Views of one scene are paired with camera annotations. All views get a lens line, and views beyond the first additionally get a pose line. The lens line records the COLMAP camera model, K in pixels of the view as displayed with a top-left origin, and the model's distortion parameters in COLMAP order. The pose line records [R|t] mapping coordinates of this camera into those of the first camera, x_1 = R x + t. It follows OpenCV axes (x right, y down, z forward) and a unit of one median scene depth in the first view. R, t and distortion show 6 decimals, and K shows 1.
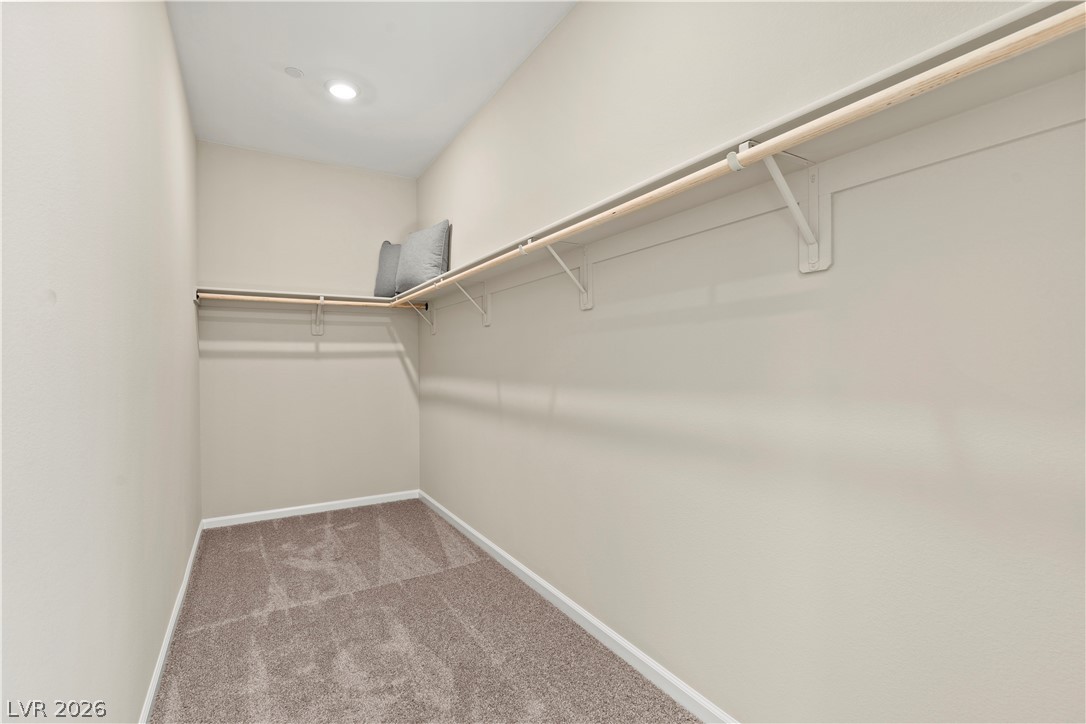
lens RADIAL K [[490.8, 0, 541.4], [0, 490.8, 361.6], [0, 0, 1]] dist [-0.009863, 0.003628]
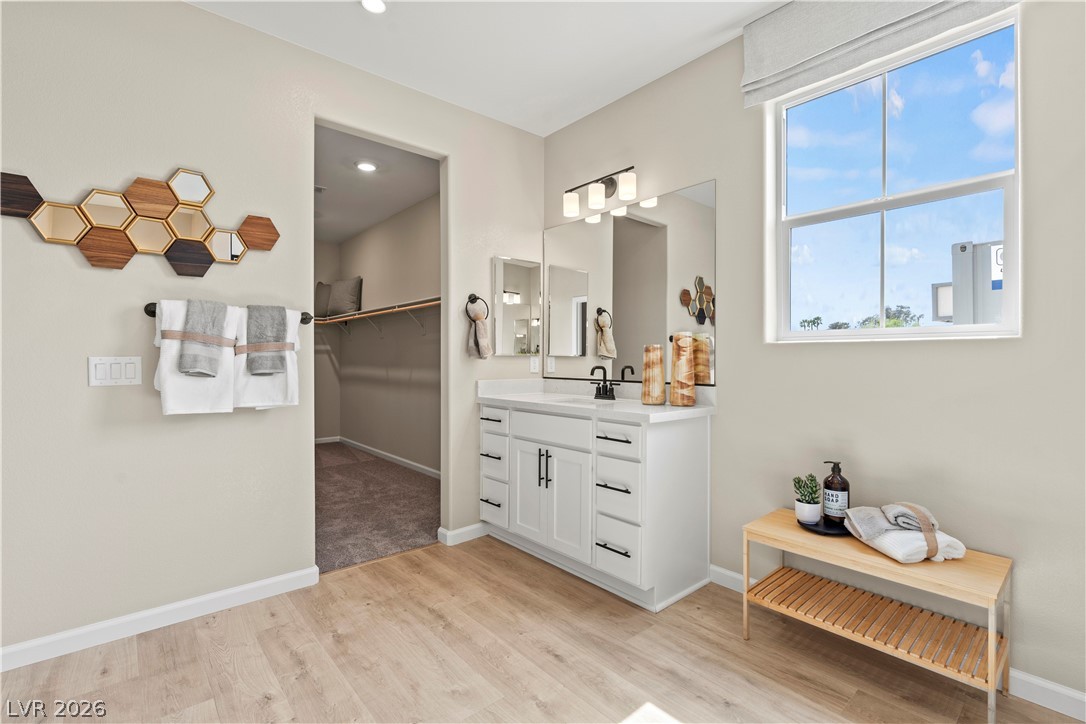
lens RADIAL K [[490.8, 0, 545.4], [0, 490.8, 354.8], [0, 0, 1]] dist [-0.009863, 0.003628]
pose [[0.983530, 0.007354, 0.180596, 0.145690], [-0.006631, 0.999967, -0.004607, -0.003462], [-0.180624, 0.003334, 0.983547, -0.837751]]
